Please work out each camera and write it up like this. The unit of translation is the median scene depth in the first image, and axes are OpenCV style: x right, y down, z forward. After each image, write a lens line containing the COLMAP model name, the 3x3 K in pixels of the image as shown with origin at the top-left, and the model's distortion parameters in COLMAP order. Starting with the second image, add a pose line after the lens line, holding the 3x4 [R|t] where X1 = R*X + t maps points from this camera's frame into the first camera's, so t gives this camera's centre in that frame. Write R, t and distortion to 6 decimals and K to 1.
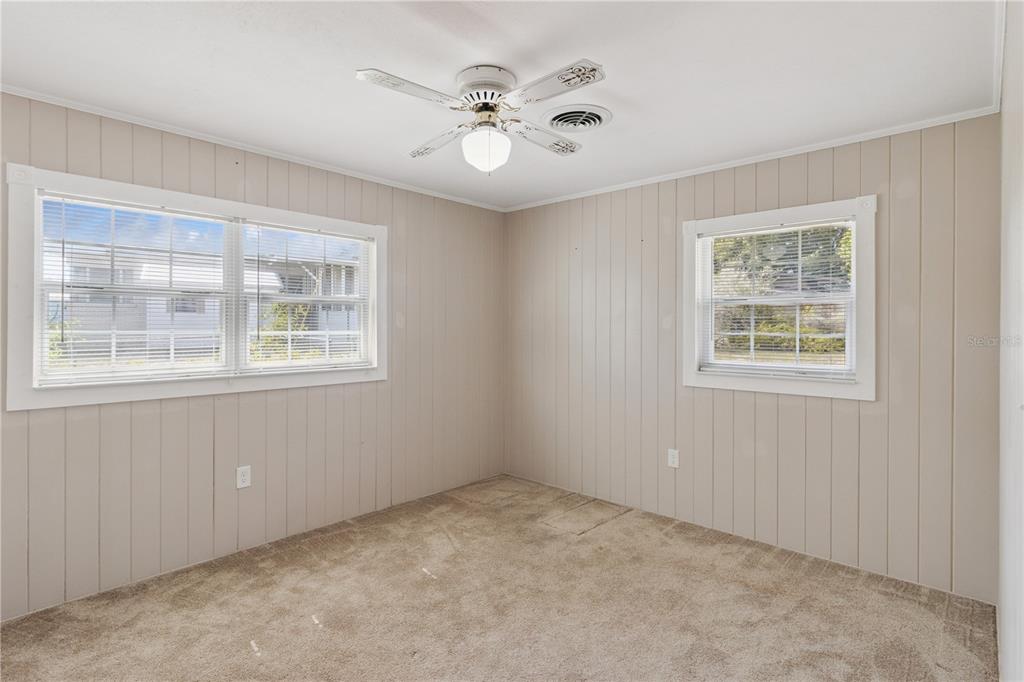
lens RADIAL K [[507.4, 0, 492.4], [0, 507.4, 327.8], [0, 0, 1]] dist [-0.001508, 0.001389]
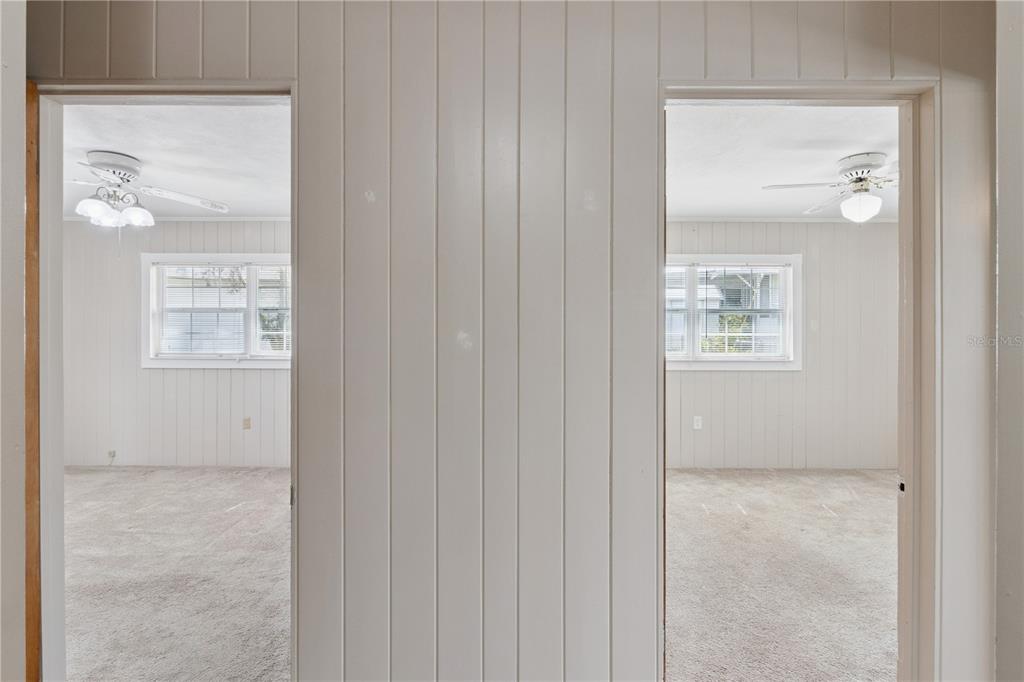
lens RADIAL K [[507.4, 0, 508.3], [0, 507.4, 335.7], [0, 0, 1]] dist [-0.001508, 0.001389]
pose [[0.702977, 0.000443, -0.711212, 0.243722], [0.000352, 0.999999, 0.000971, 0.013931], [0.711212, -0.000933, 0.702977, -0.585231]]
